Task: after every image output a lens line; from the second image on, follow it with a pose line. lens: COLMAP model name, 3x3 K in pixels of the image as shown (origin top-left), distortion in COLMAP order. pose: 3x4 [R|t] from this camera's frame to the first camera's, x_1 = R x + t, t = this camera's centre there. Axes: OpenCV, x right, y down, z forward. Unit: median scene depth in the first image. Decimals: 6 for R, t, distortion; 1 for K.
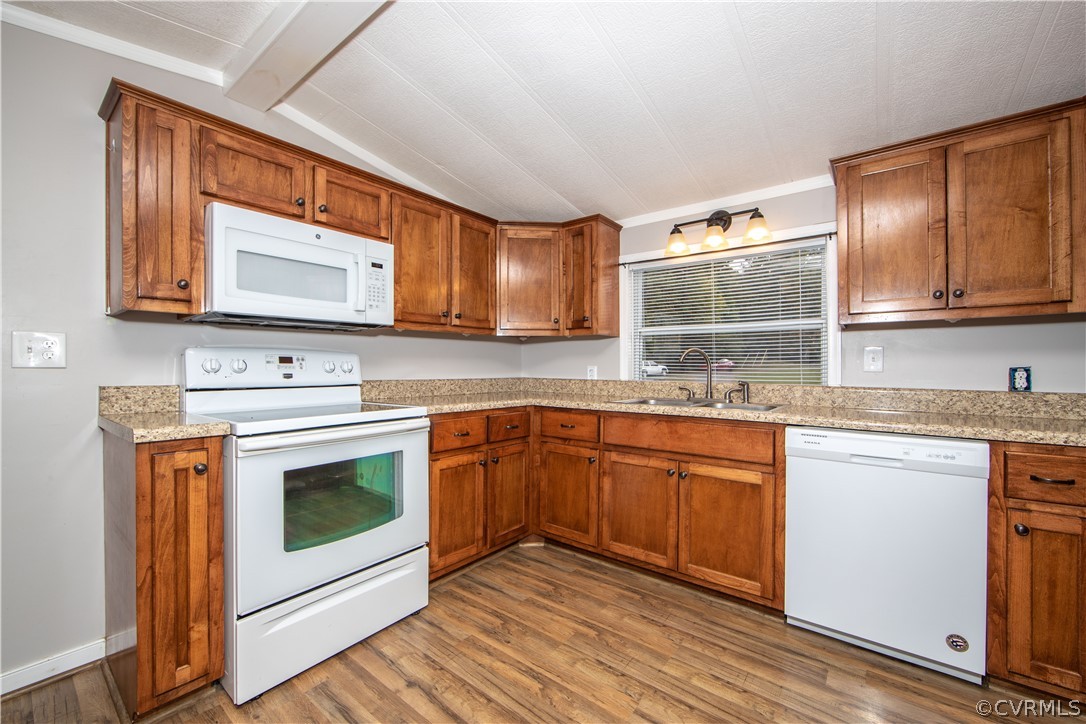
lens RADIAL K [[437.9, 0, 524.1], [0, 437.9, 361.2], [0, 0, 1]] dist [-0.004517, 0.000268]
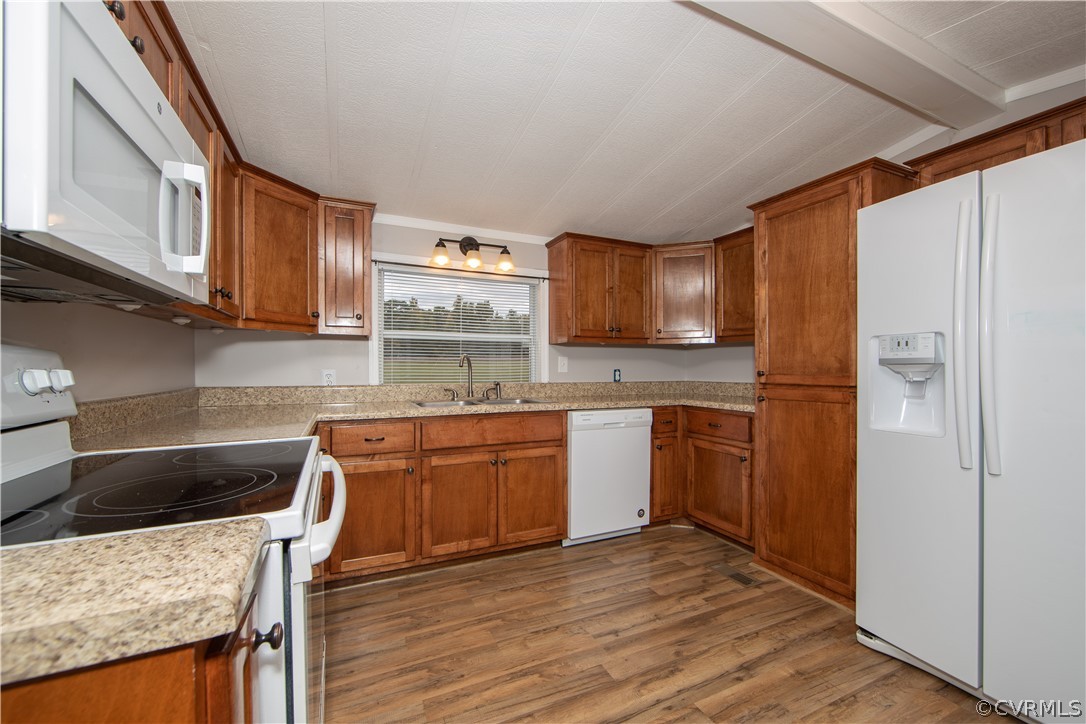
lens RADIAL K [[437.9, 0, 538.9], [0, 437.9, 367.2], [0, 0, 1]] dist [-0.004517, 0.000268]
pose [[0.442822, -0.003567, 0.896602, -0.720429], [-0.008733, 0.999927, 0.008292, -0.008762], [-0.896567, -0.011502, 0.442759, 0.425884]]
